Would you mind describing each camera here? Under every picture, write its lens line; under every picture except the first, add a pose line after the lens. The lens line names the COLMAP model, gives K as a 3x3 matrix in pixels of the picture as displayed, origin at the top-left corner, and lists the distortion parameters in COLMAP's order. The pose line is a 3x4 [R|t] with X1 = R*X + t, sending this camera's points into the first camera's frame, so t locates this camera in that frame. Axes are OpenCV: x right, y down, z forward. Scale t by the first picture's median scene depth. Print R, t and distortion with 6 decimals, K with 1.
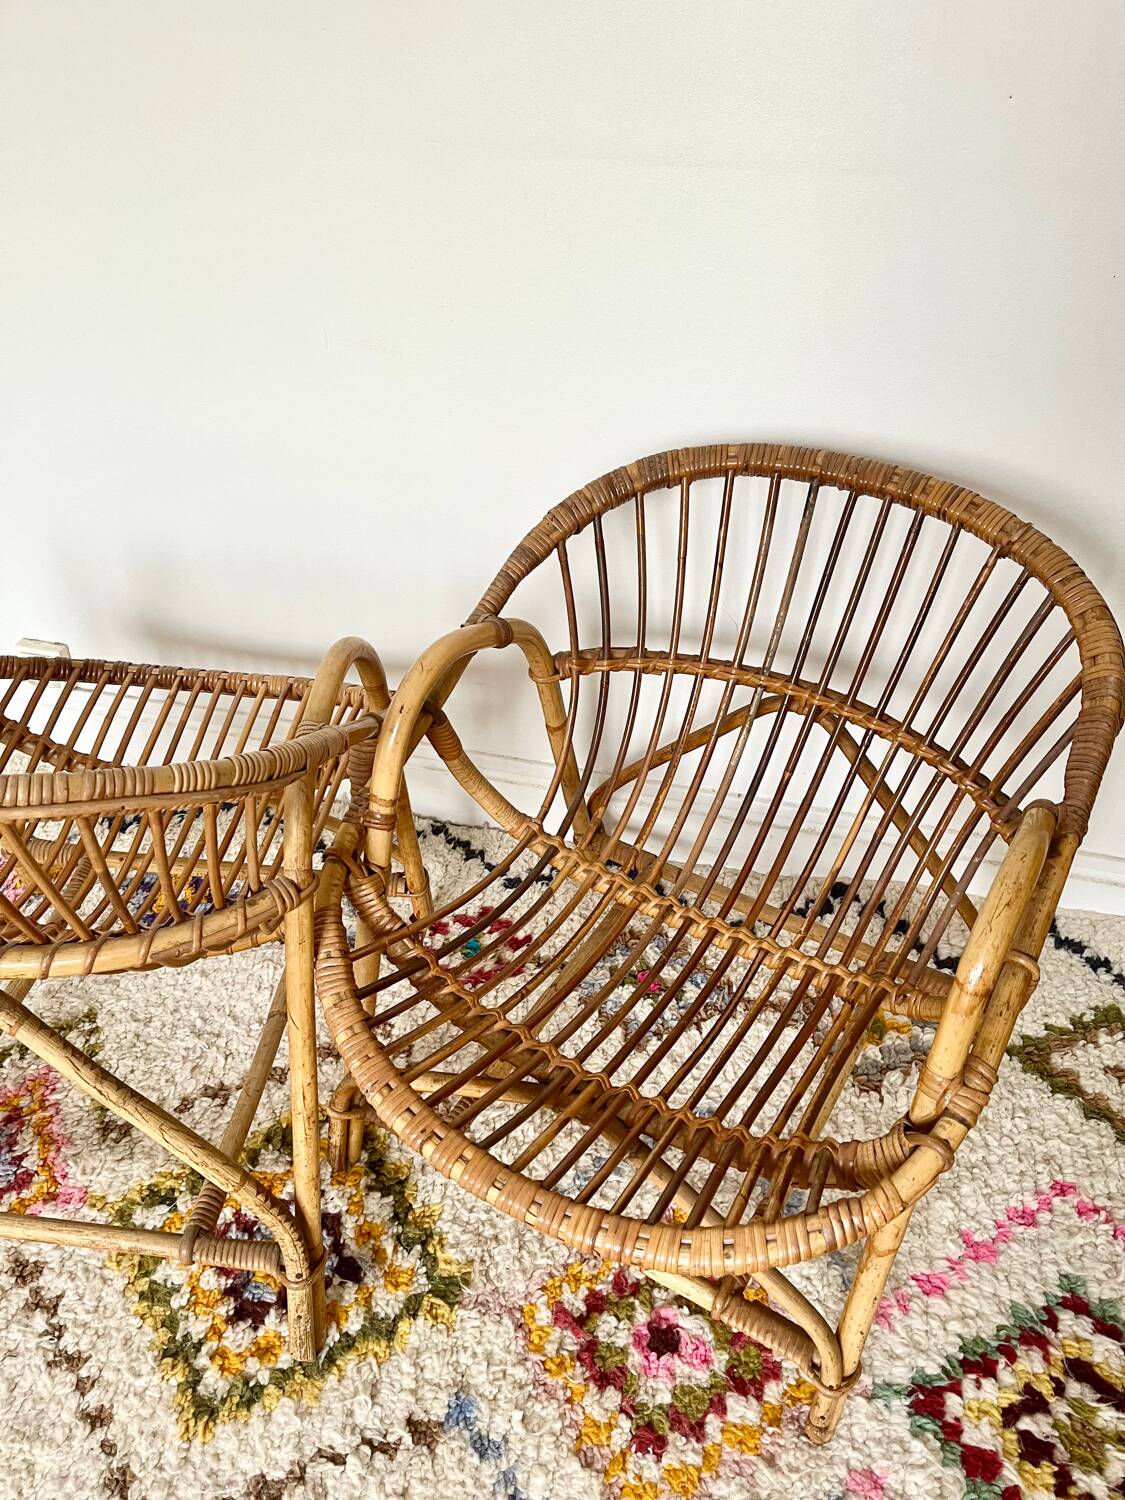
lens RADIAL K [[1133.6, 0, 568.1], [0, 1133.6, 753.0], [0, 0, 1]] dist [0.068405, -0.104076]
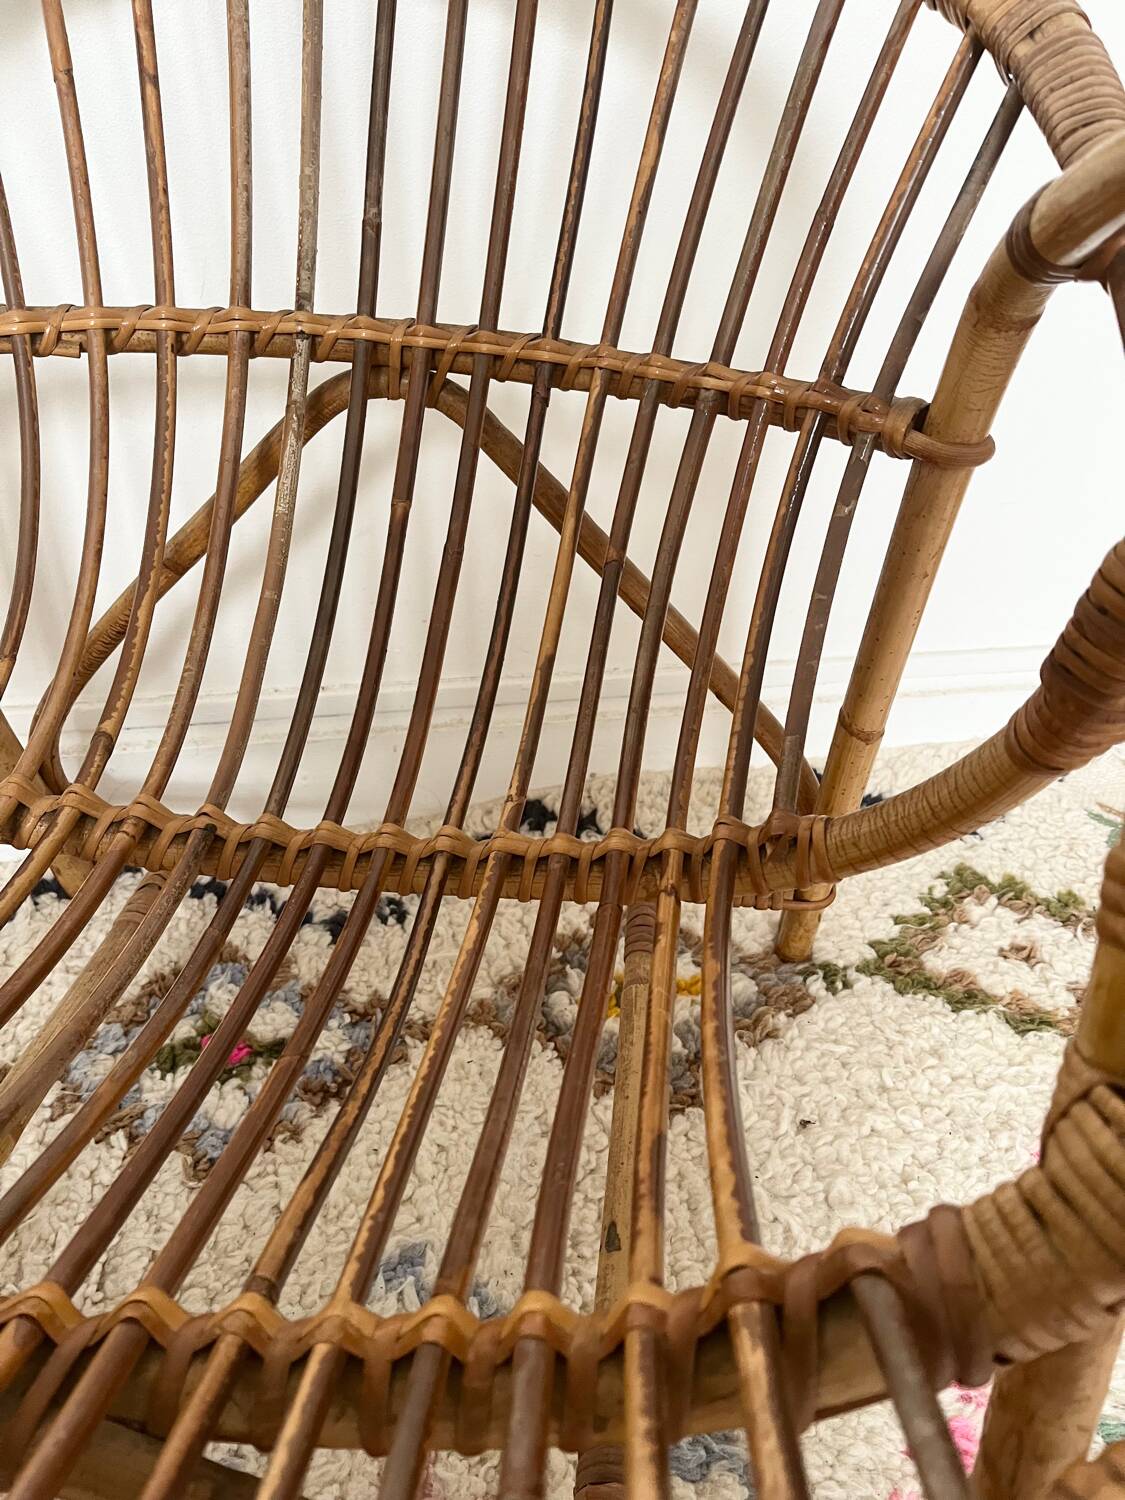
lens RADIAL K [[1133.6, 0, 568.1], [0, 1133.6, 753.0], [0, 0, 1]] dist [0.068405, -0.104076]
pose [[0.910493, -0.209233, 0.356684, 0.059710], [0.241838, 0.969086, -0.048860, 0.147926], [-0.335434, 0.130746, 0.932947, 0.502153]]
